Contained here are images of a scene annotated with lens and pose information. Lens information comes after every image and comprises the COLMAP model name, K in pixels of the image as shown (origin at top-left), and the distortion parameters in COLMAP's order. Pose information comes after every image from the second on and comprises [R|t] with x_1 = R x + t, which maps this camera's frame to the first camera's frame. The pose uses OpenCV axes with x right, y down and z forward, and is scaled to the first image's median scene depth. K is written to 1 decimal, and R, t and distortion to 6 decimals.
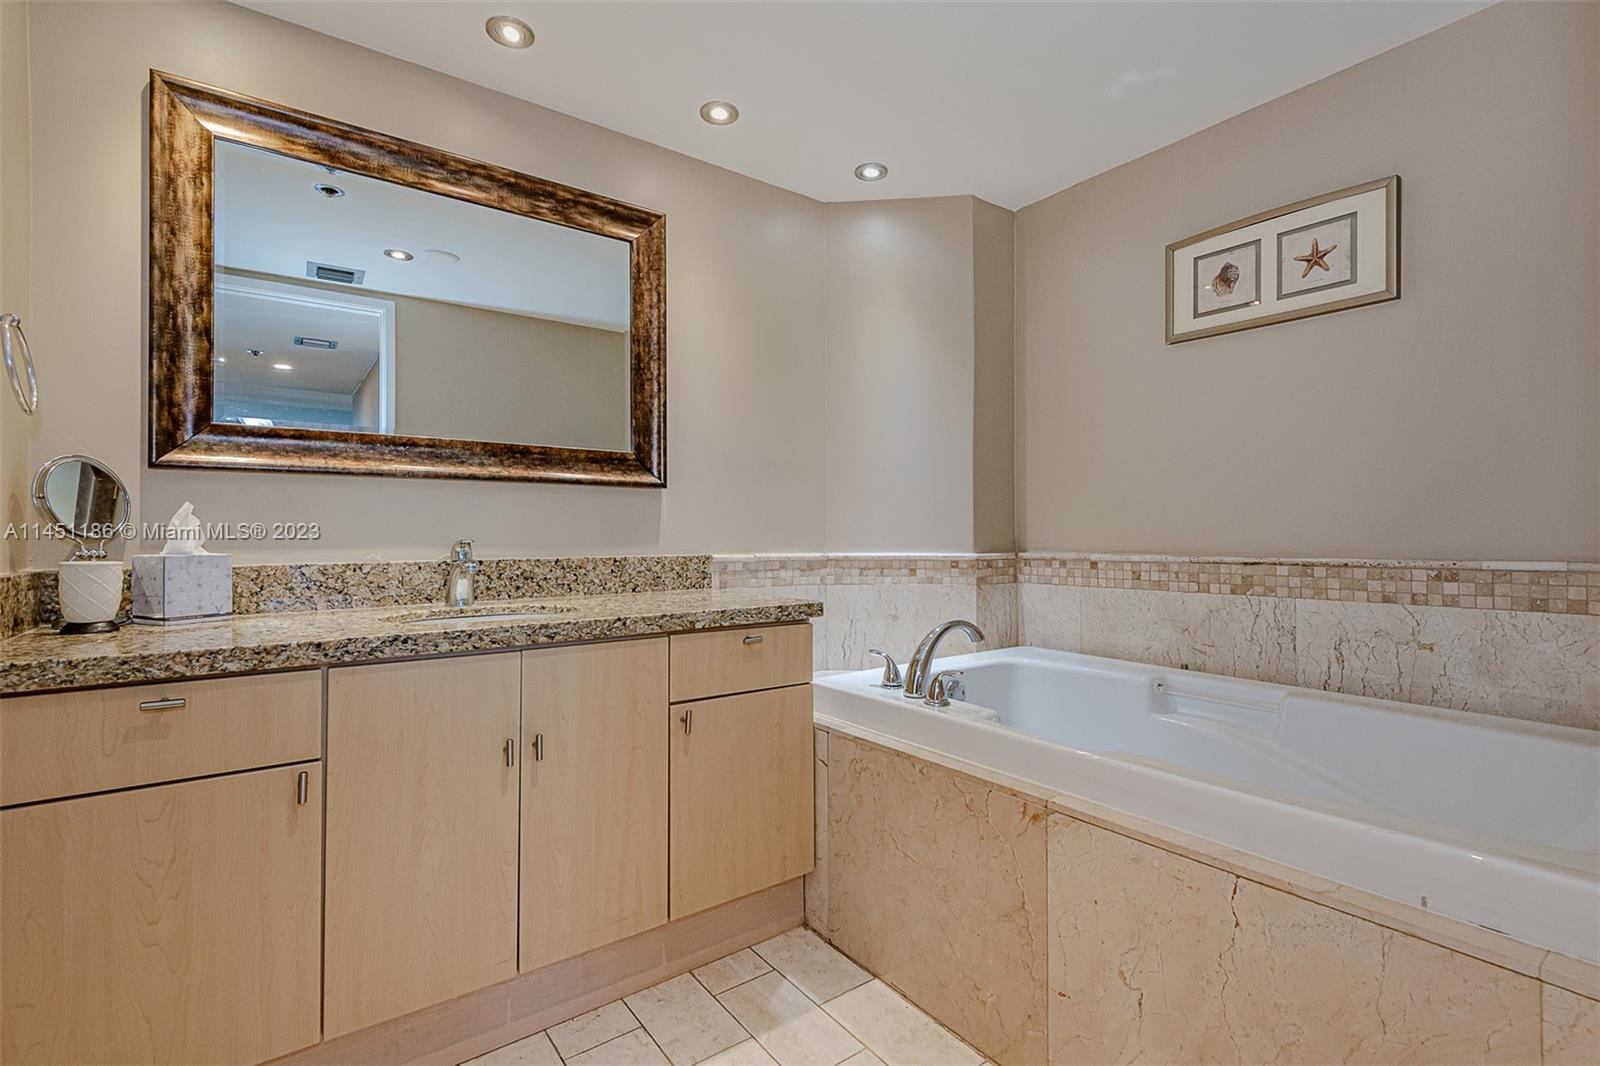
lens RADIAL K [[739.1, 0, 807.9], [0, 739.1, 534.3], [0, 0, 1]] dist [0.026574, -0.007661]
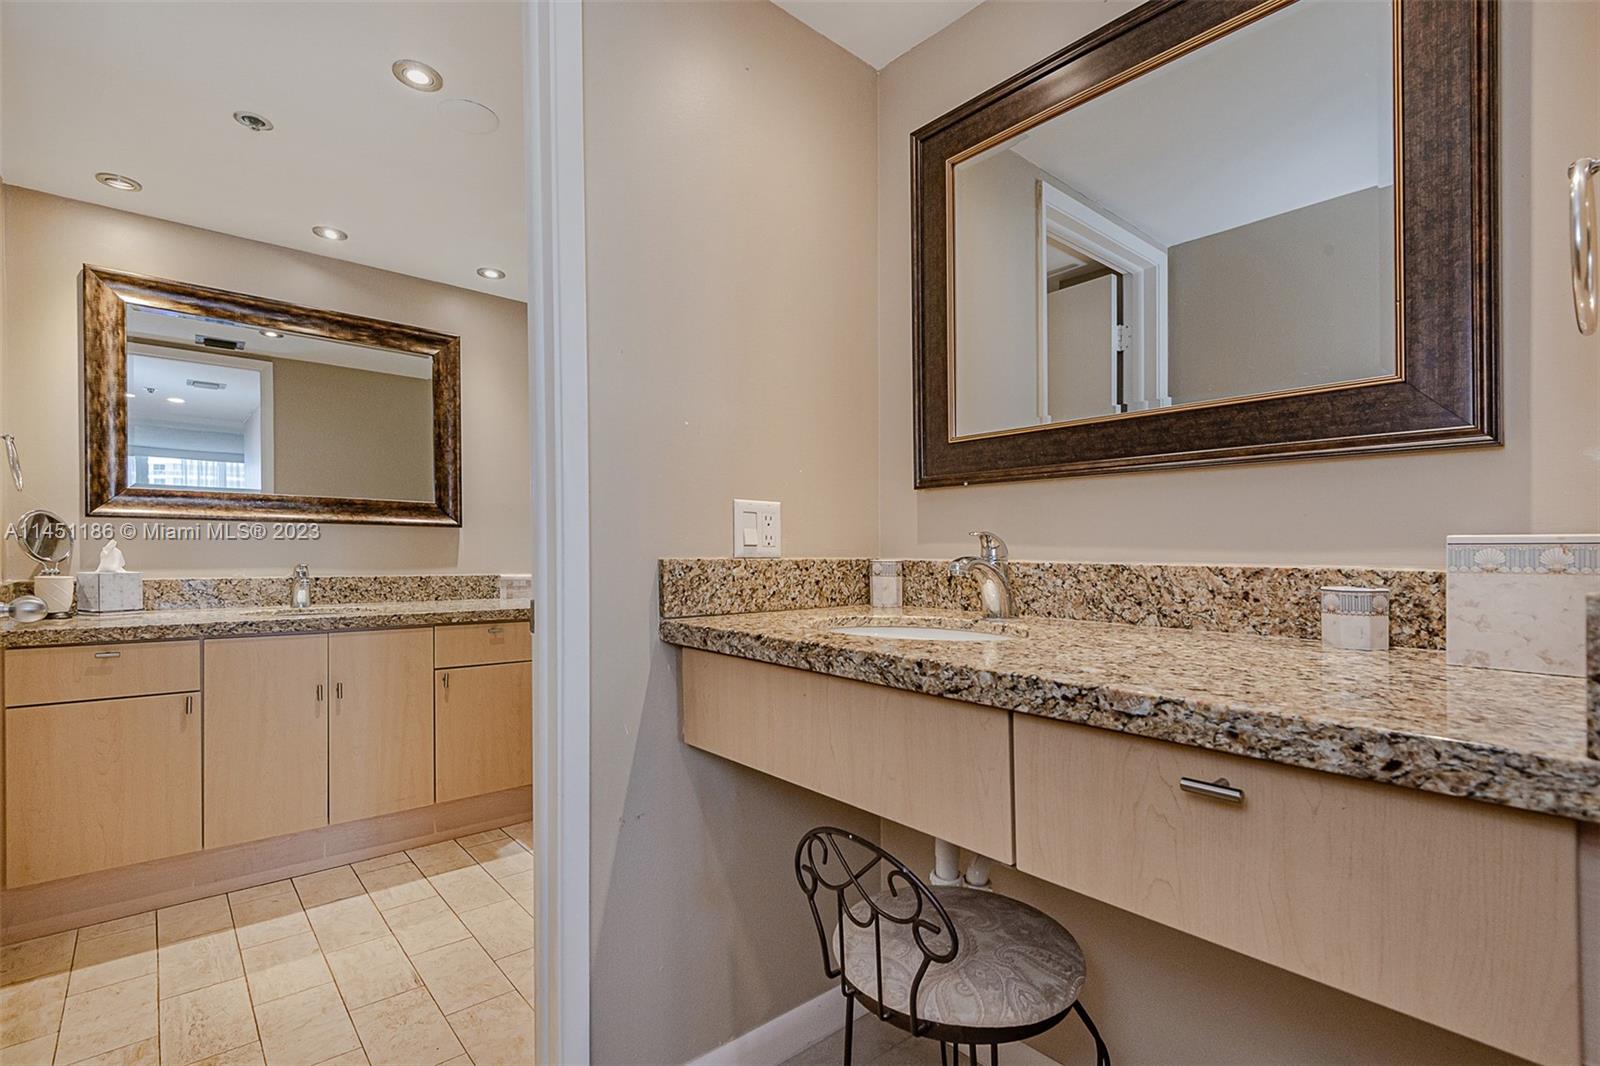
lens RADIAL K [[739.1, 0, 790.5], [0, 739.1, 574.8], [0, 0, 1]] dist [0.026574, -0.007661]
pose [[0.997475, 0.011667, 0.070047, 0.420557], [-0.013980, 0.999370, 0.032623, -0.033662], [-0.069622, -0.033520, 0.997010, -0.585104]]
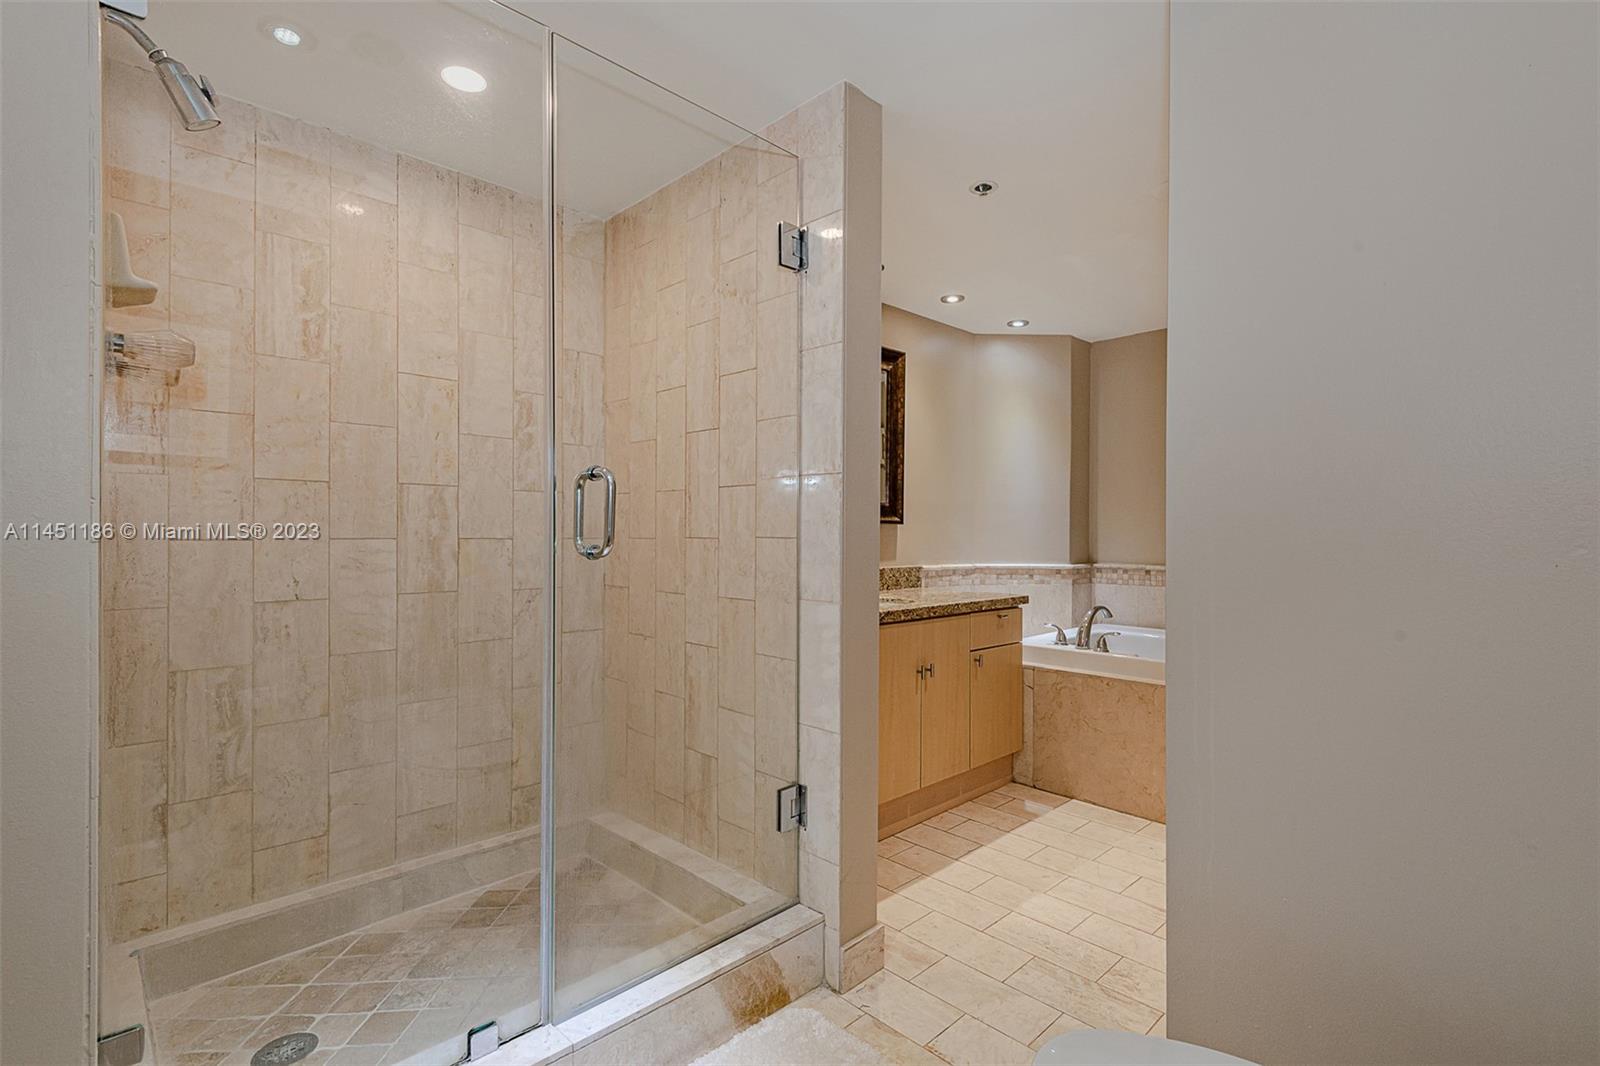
lens RADIAL K [[739.1, 0, 810.7], [0, 739.1, 542.4], [0, 0, 1]] dist [0.026574, -0.007661]
pose [[0.991056, 0.005143, 0.133350, -0.740126], [-0.006960, 0.999889, 0.013162, -0.053375], [-0.133268, -0.013972, 0.990982, -0.672954]]
